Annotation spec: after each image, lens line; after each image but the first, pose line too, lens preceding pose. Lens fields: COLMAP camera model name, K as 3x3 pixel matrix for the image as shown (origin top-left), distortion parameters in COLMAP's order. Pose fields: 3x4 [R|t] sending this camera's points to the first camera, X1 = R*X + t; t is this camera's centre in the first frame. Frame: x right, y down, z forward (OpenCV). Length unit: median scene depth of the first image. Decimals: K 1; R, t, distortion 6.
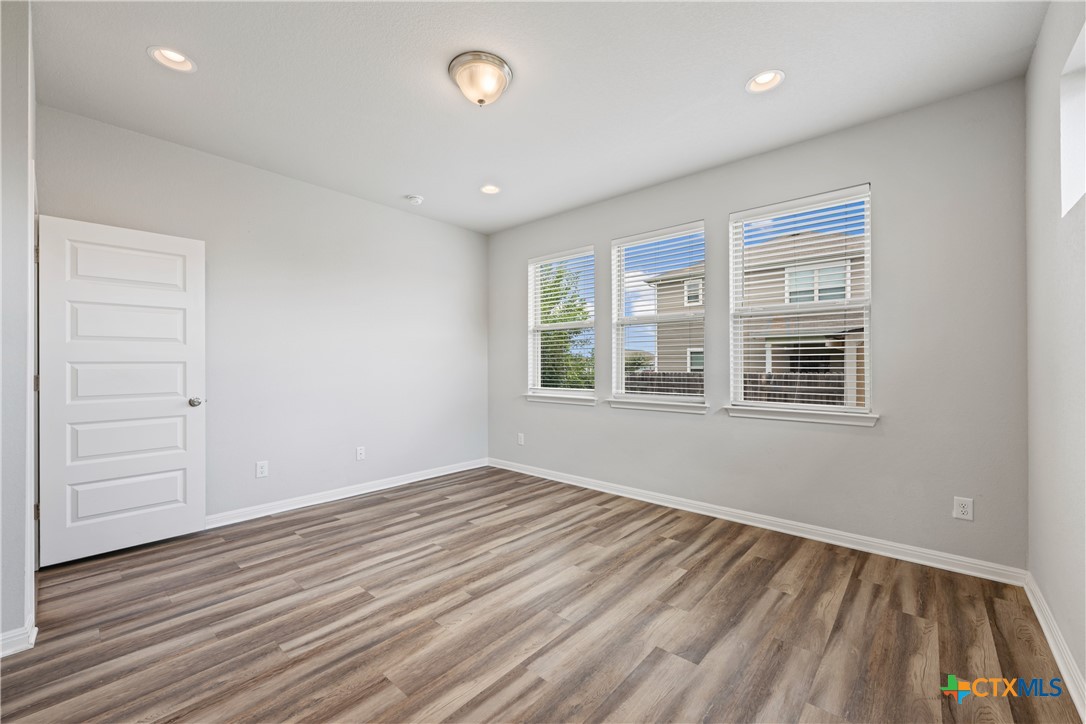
lens RADIAL K [[430.5, 0, 543.8], [0, 430.5, 363.6], [0, 0, 1]] dist [-0.002646, 0.000302]
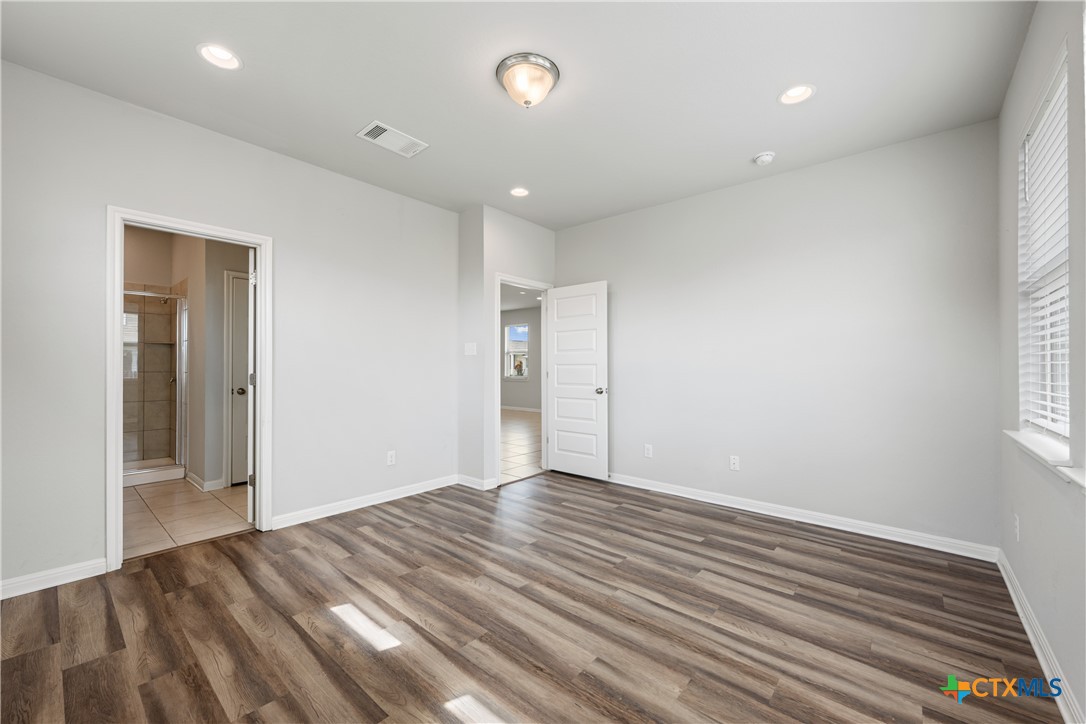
lens RADIAL K [[430.5, 0, 541.0], [0, 430.5, 366.9], [0, 0, 1]] dist [-0.002646, 0.000302]
pose [[0.010862, 0.001740, -0.999939, 0.638048], [-0.002056, 0.999996, 0.001718, 0.005372], [0.999939, 0.002037, 0.010866, 0.765787]]
